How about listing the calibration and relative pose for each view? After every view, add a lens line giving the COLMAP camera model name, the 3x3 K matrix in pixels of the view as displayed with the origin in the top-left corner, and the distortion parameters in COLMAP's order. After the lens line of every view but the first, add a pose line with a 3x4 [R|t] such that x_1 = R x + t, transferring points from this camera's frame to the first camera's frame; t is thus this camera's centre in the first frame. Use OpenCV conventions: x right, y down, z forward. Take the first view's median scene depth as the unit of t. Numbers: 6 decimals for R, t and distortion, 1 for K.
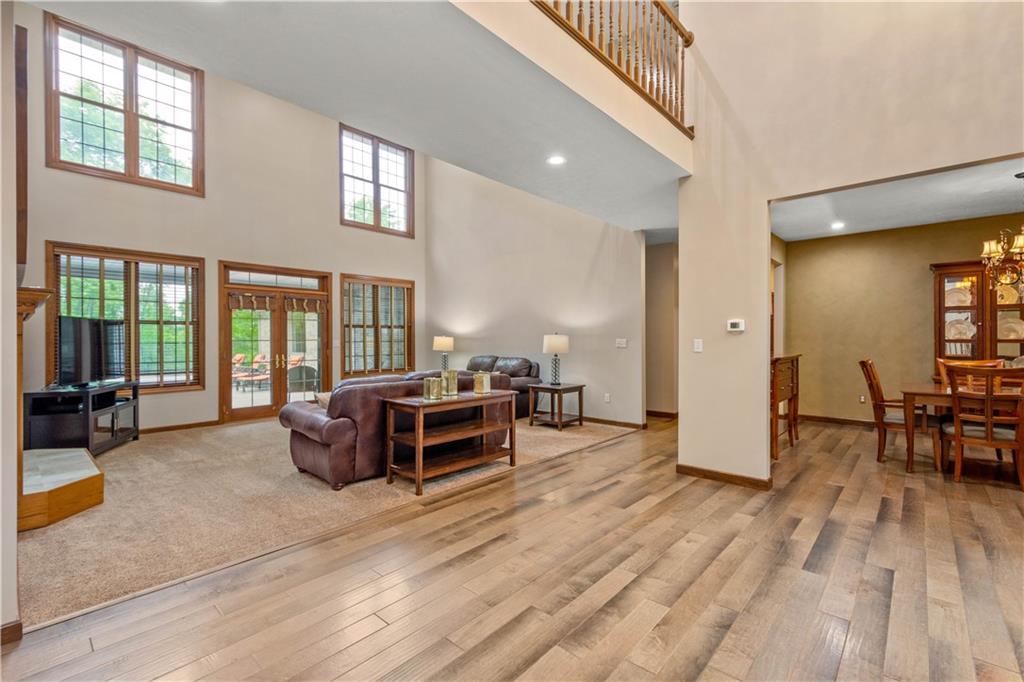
lens RADIAL K [[449.0, 0, 513.6], [0, 449.0, 341.3], [0, 0, 1]] dist [-0.003527, -0.000271]
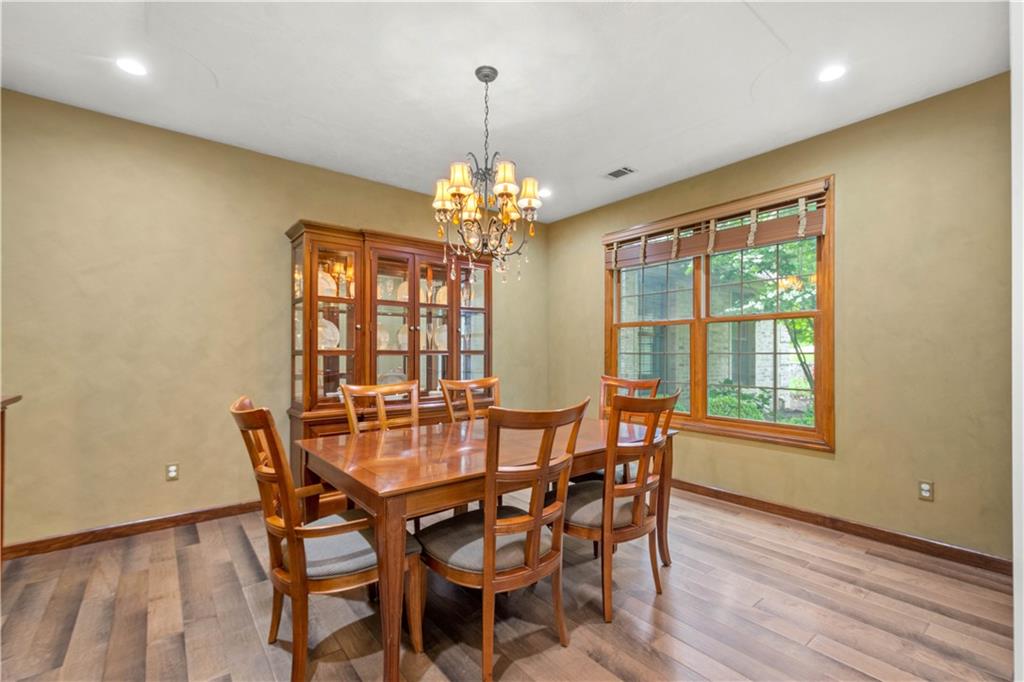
lens RADIAL K [[449.0, 0, 514.2], [0, 449.0, 345.1], [0, 0, 1]] dist [-0.003527, -0.000271]
pose [[0.159057, 0.011538, 0.987202, 0.391397], [-0.001497, 0.999933, -0.011446, -0.004147], [-0.987268, 0.000343, 0.159064, 0.610764]]
